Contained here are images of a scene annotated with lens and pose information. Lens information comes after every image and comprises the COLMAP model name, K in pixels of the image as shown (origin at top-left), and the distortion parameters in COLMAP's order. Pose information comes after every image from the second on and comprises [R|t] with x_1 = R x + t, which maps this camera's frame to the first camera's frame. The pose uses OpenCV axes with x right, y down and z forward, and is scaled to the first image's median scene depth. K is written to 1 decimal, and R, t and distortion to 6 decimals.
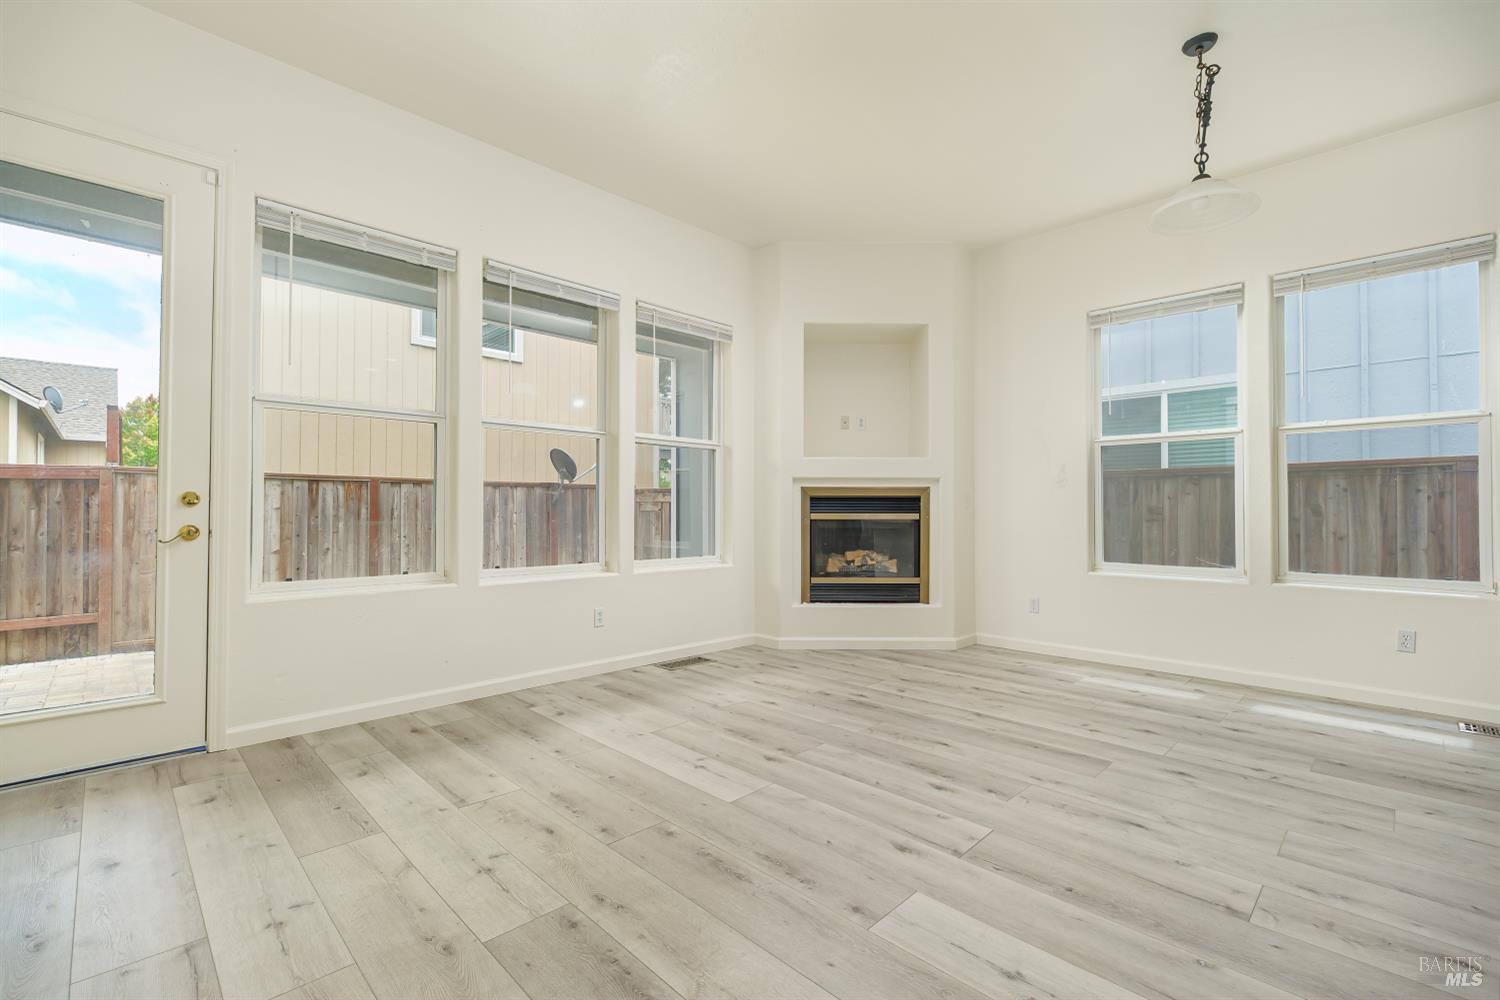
lens RADIAL K [[654.3, 0, 756.4], [0, 654.3, 499.7], [0, 0, 1]] dist [-0.001784, -0.000208]
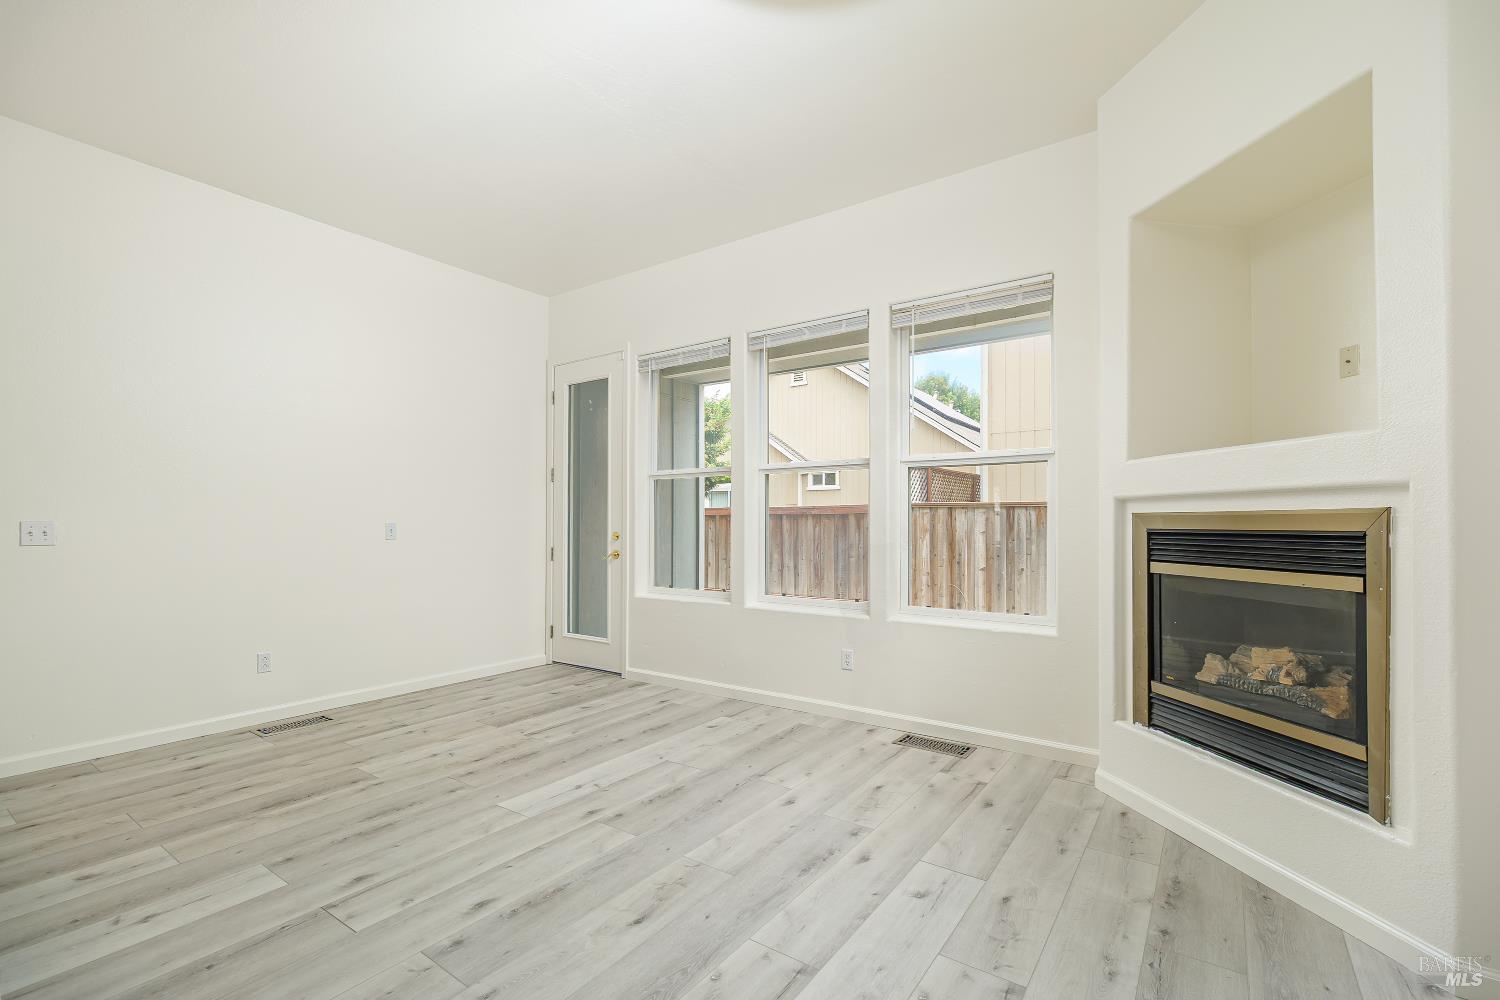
lens RADIAL K [[665.1, 0, 752.9], [0, 665.1, 516.8], [0, 0, 1]] dist [-0.000580, -0.000752]
pose [[0.168745, -0.011540, -0.985592, 0.572058], [0.018136, 0.999799, -0.008601, -0.017871], [0.985493, -0.016423, 0.168920, 0.587843]]
